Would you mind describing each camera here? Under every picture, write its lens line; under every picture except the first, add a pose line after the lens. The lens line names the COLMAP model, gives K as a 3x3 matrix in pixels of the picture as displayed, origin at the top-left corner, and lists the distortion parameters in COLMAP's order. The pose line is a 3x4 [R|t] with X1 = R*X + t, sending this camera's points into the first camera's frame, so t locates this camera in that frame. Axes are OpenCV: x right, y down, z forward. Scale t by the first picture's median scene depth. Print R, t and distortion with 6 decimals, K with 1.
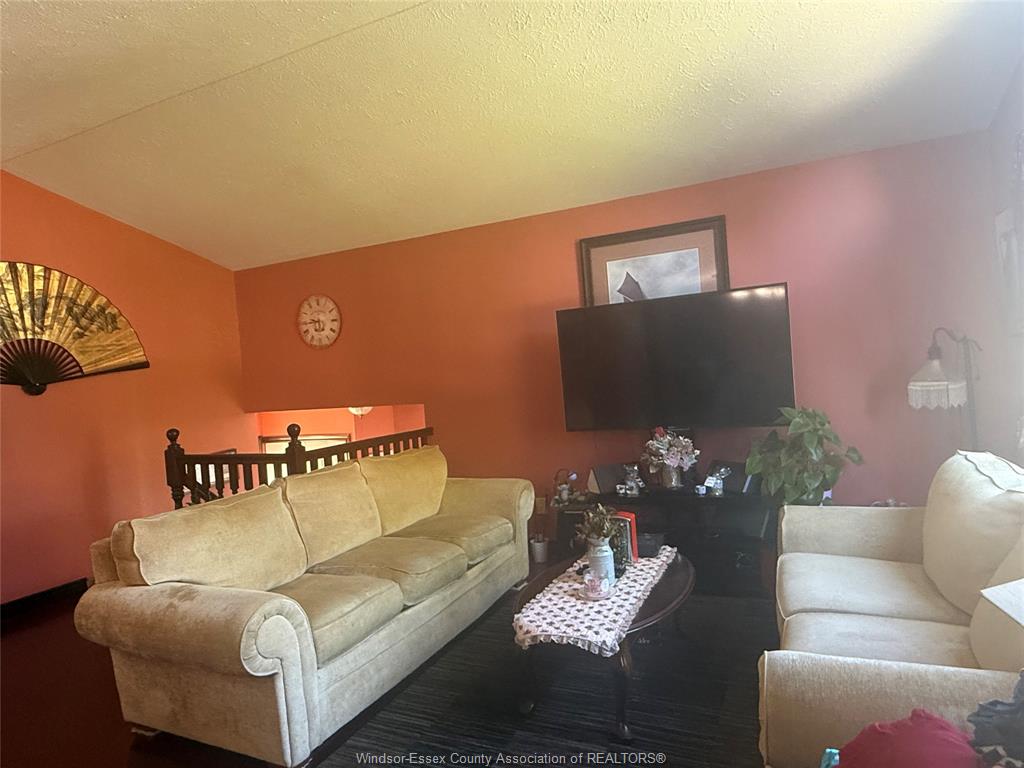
lens RADIAL K [[609.4, 0, 510.4], [0, 609.4, 385.0], [0, 0, 1]] dist [0.001934, 0.002004]
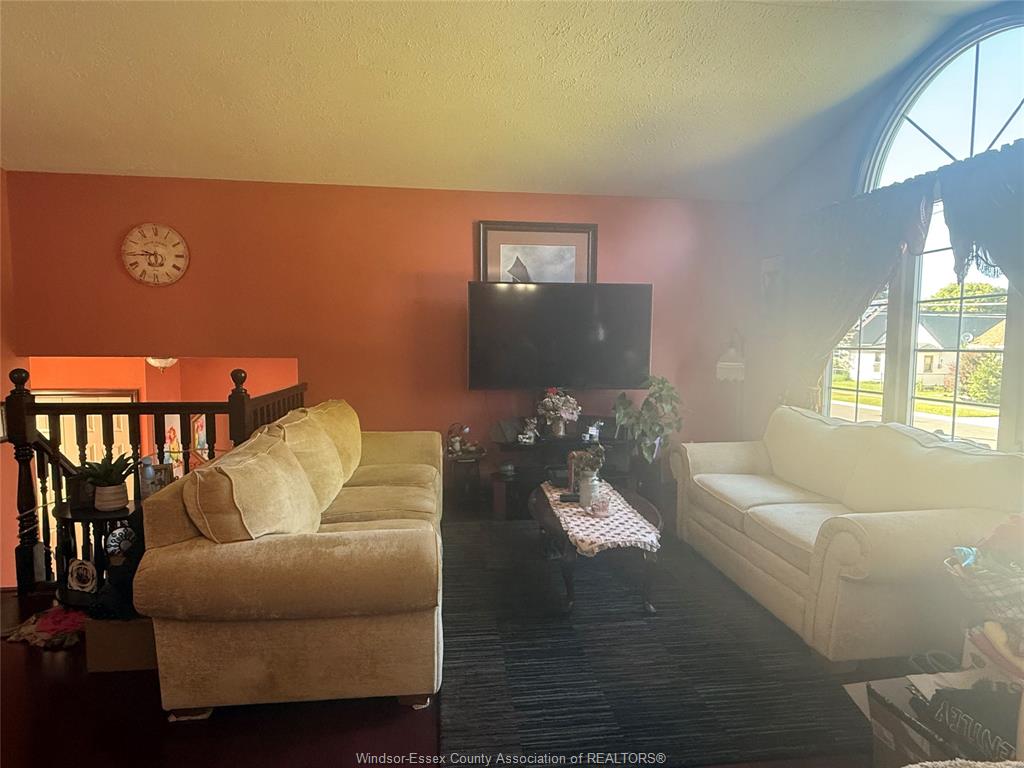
lens RADIAL K [[564.9, 0, 509.5], [0, 564.9, 383.6], [0, 0, 1]] dist [-0.005741, -0.002024]
pose [[0.845580, 0.038799, 0.532437, -0.433665], [-0.060610, 0.997884, 0.023539, 0.039011], [-0.530397, -0.052175, 0.846143, 0.081100]]
